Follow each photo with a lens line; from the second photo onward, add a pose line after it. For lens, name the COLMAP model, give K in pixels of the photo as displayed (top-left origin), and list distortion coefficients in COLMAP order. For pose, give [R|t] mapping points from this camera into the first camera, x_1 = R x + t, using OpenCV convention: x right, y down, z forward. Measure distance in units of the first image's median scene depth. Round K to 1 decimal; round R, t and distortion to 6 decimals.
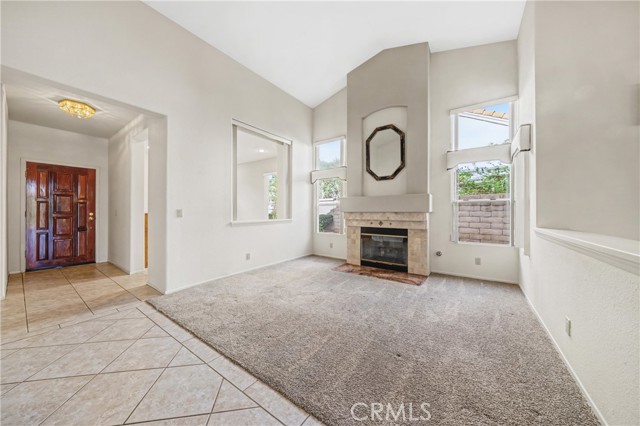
lens RADIAL K [[222.2, 0, 326.1], [0, 222.2, 213.8], [0, 0, 1]] dist [-0.003141, -0.001261]
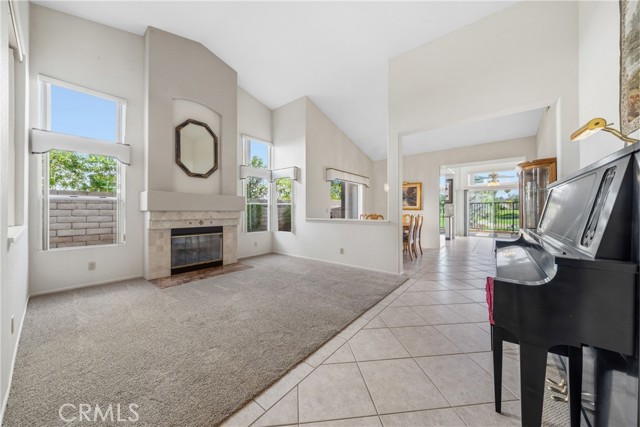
lens RADIAL K [[222.2, 0, 319.6], [0, 222.2, 215.1], [0, 0, 1]] dist [-0.003141, -0.001261]
pose [[0.041972, -0.016606, 0.998981, -0.698206], [0.004370, 0.999855, 0.016437, -0.003293], [-0.999109, 0.003675, 0.042038, 0.449028]]
